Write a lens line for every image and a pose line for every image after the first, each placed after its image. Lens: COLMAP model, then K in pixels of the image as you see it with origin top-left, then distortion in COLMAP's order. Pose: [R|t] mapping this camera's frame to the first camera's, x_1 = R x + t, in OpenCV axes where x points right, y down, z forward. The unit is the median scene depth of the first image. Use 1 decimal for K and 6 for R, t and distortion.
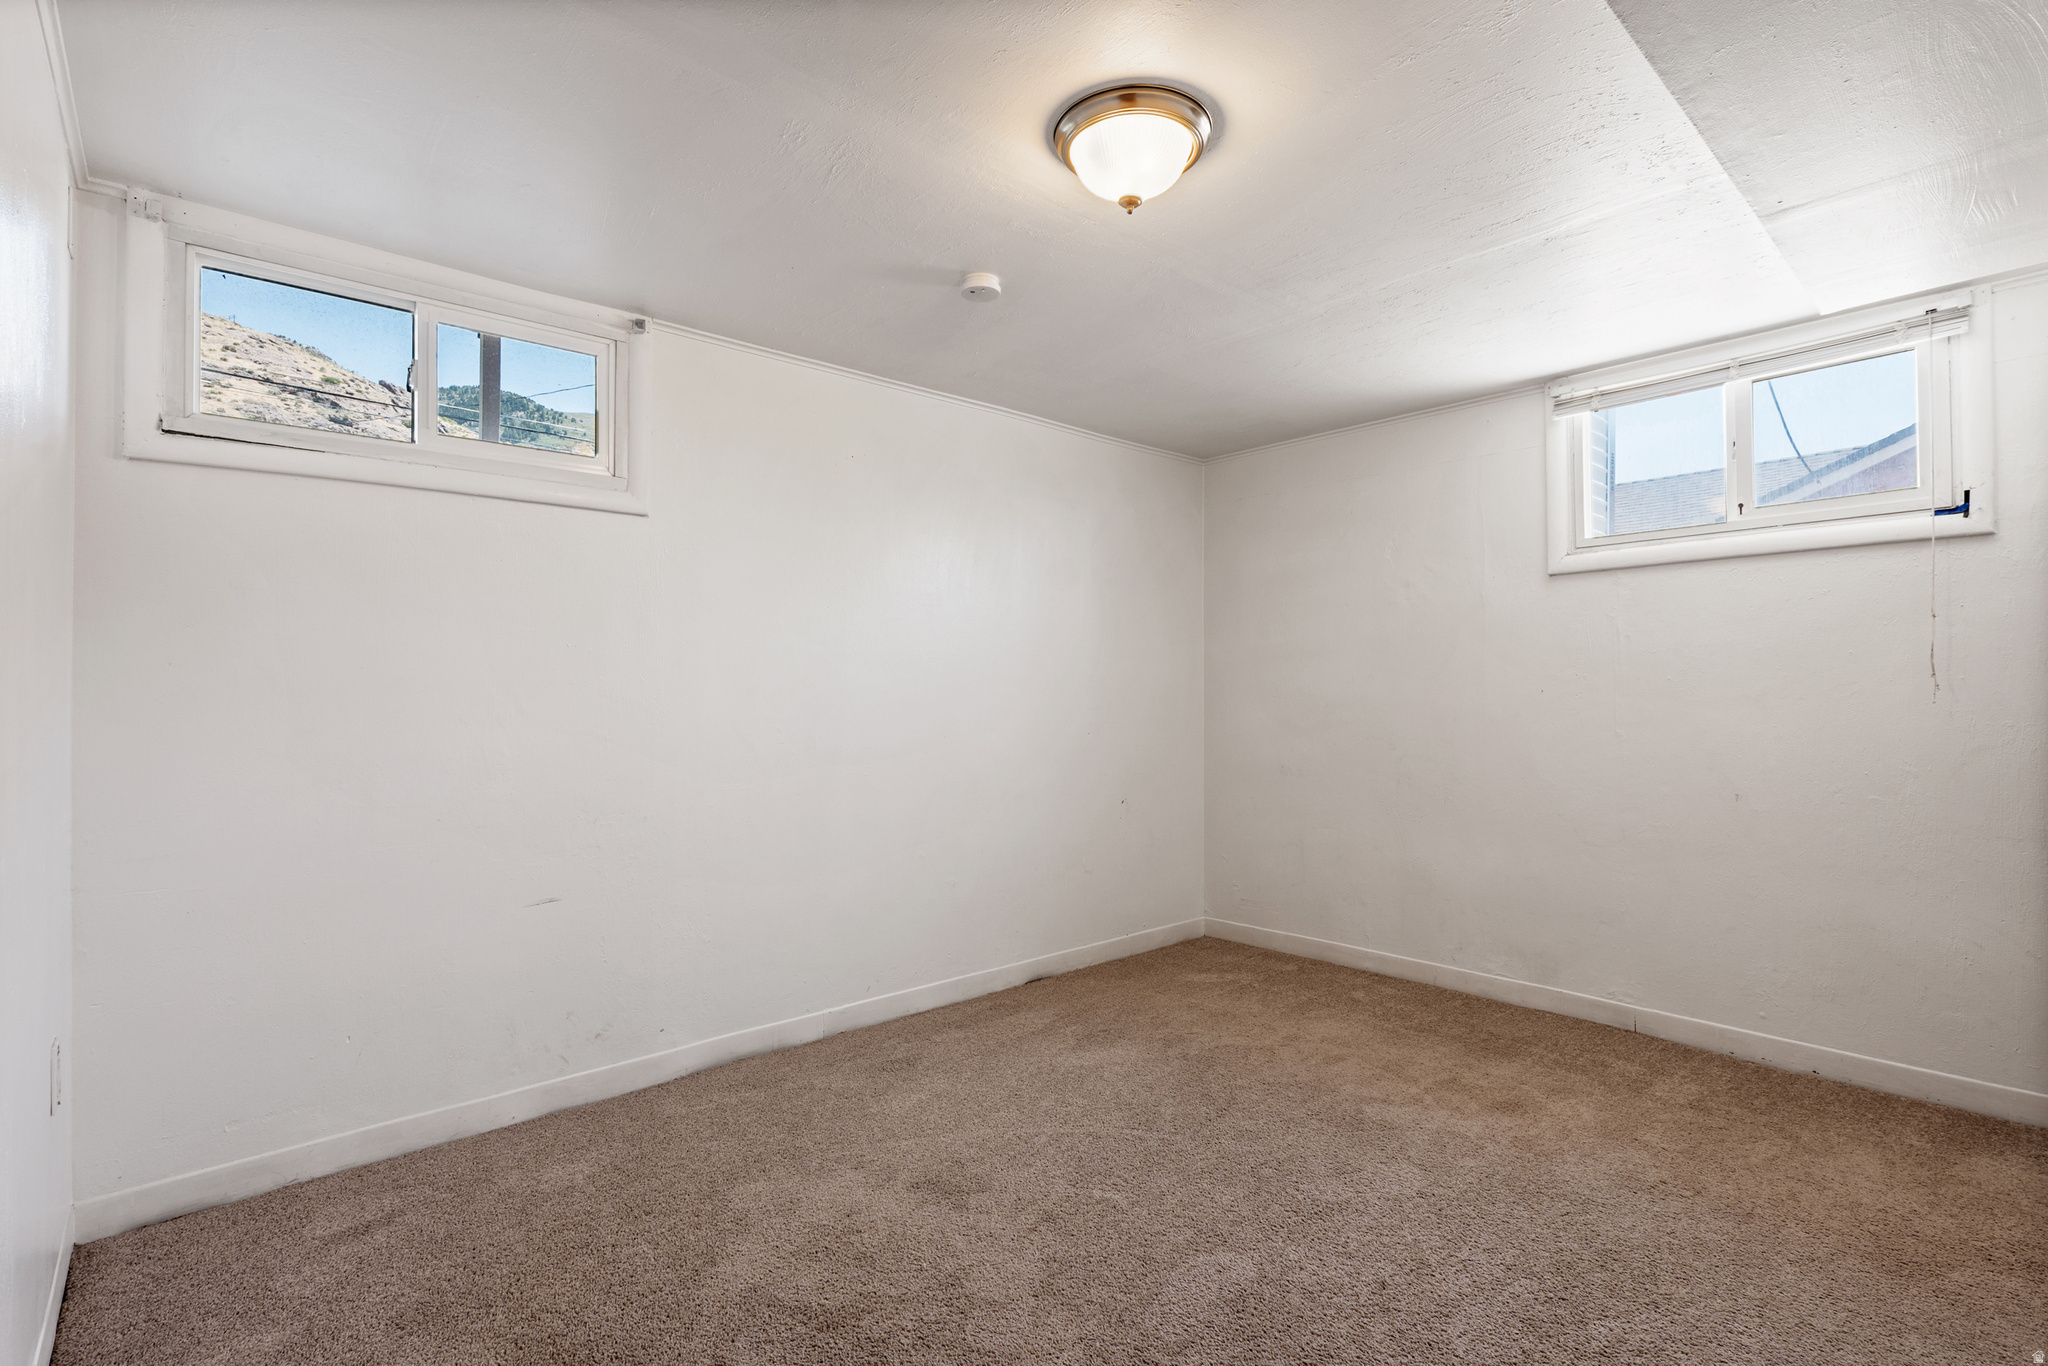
lens RADIAL K [[956.7, 0, 1030.1], [0, 956.7, 683.1], [0, 0, 1]] dist [-0.010334, -0.000411]
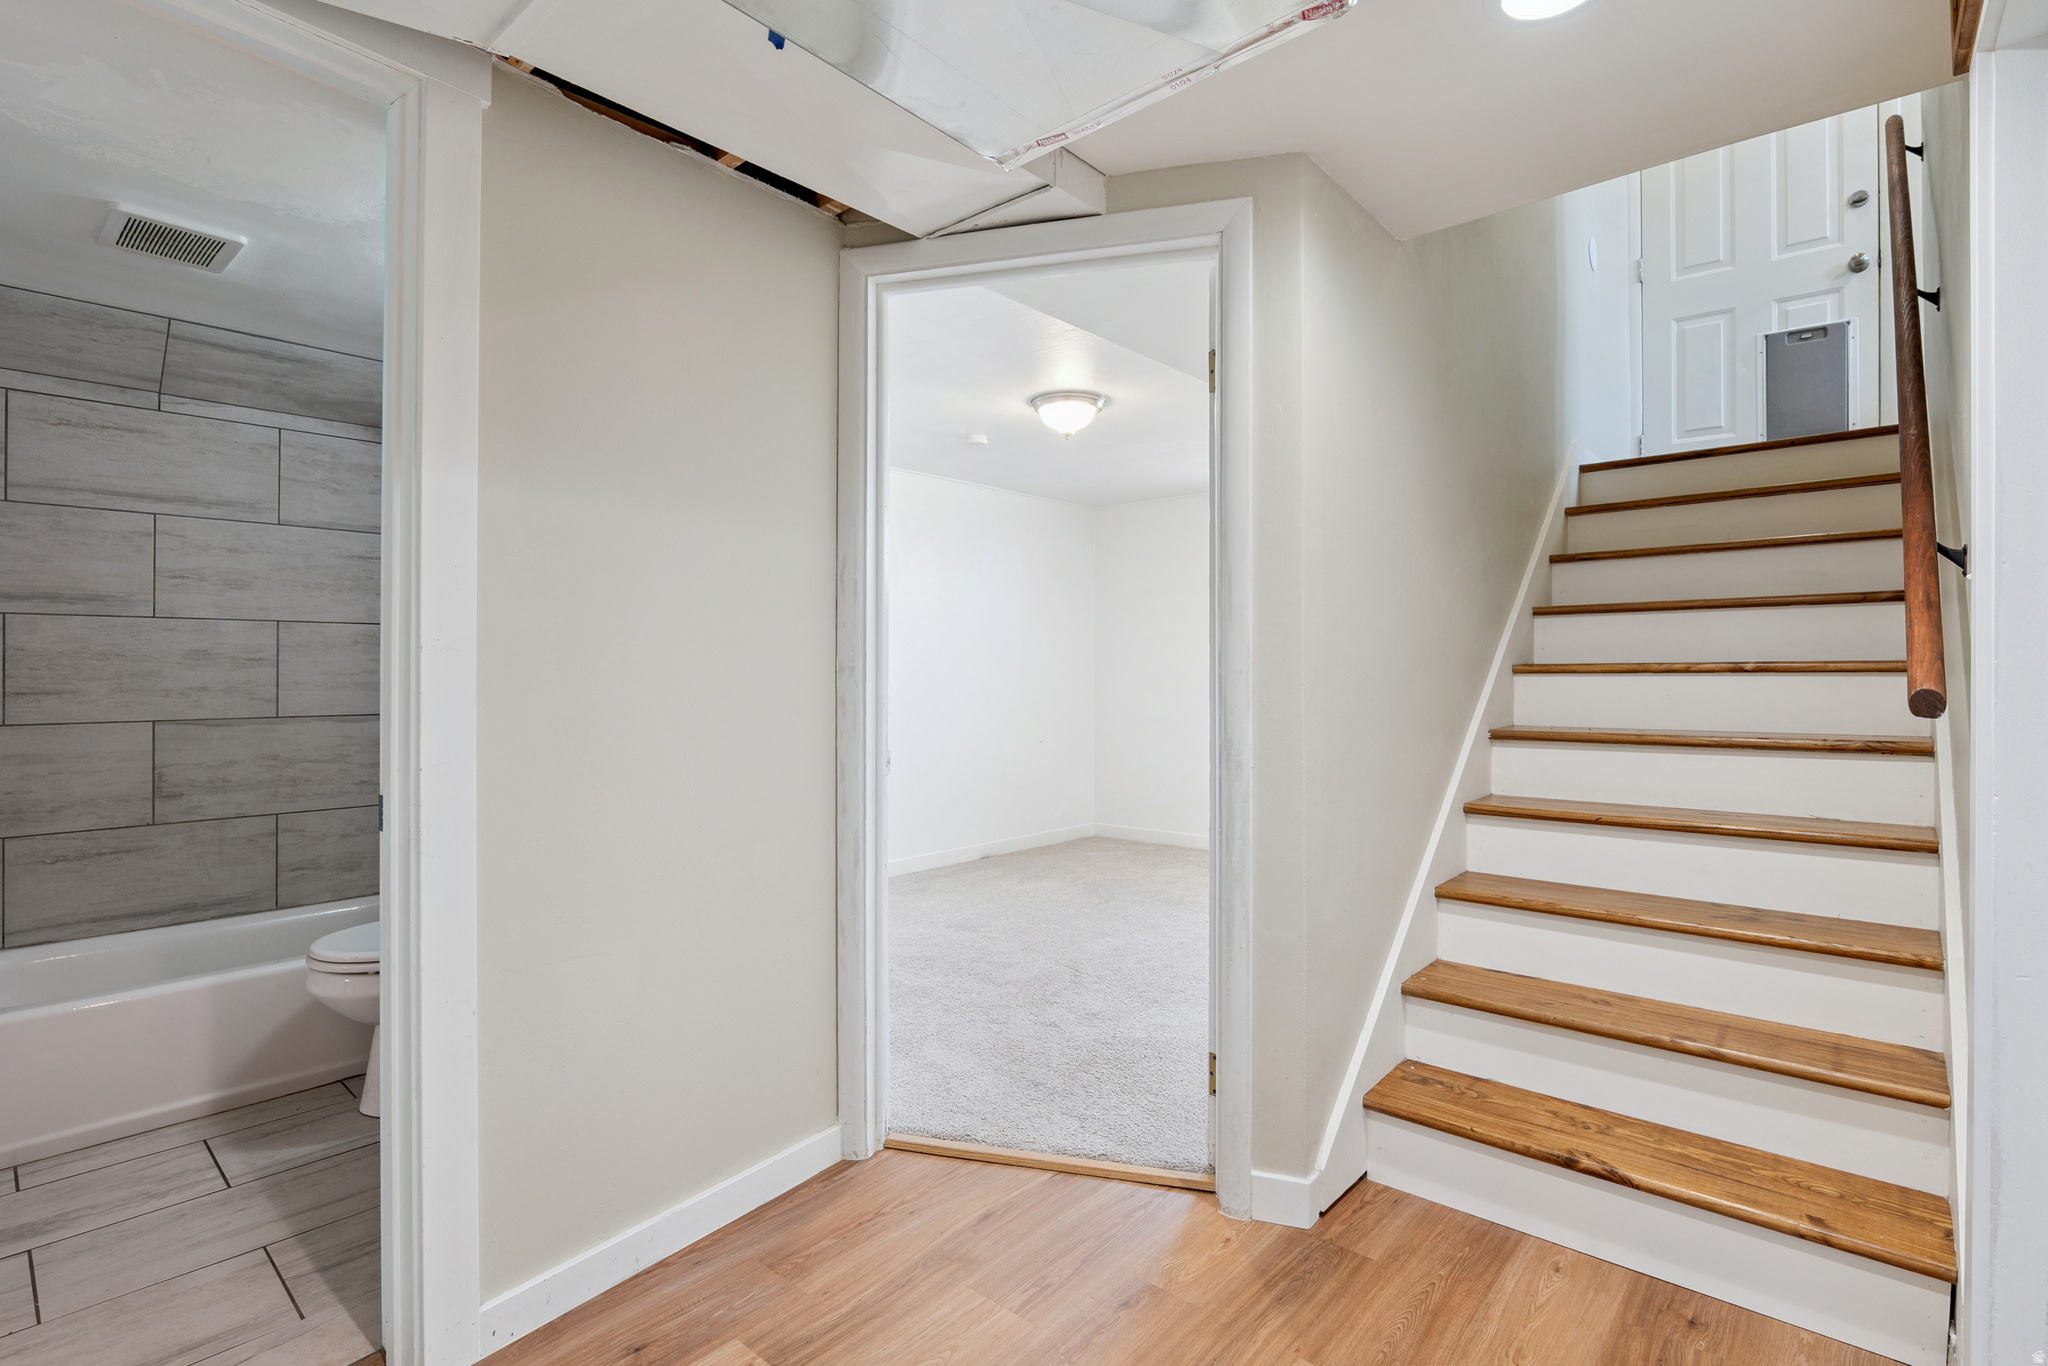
lens RADIAL K [[984.2, 0, 1018.4], [0, 984.2, 652.2], [0, 0, 1]] dist [-0.002471, 0.000303]
pose [[0.993745, 0.003202, 0.111629, -0.177886], [-0.001972, 0.999936, -0.011122, 0.002828], [-0.111657, 0.010832, 0.993688, -0.844691]]
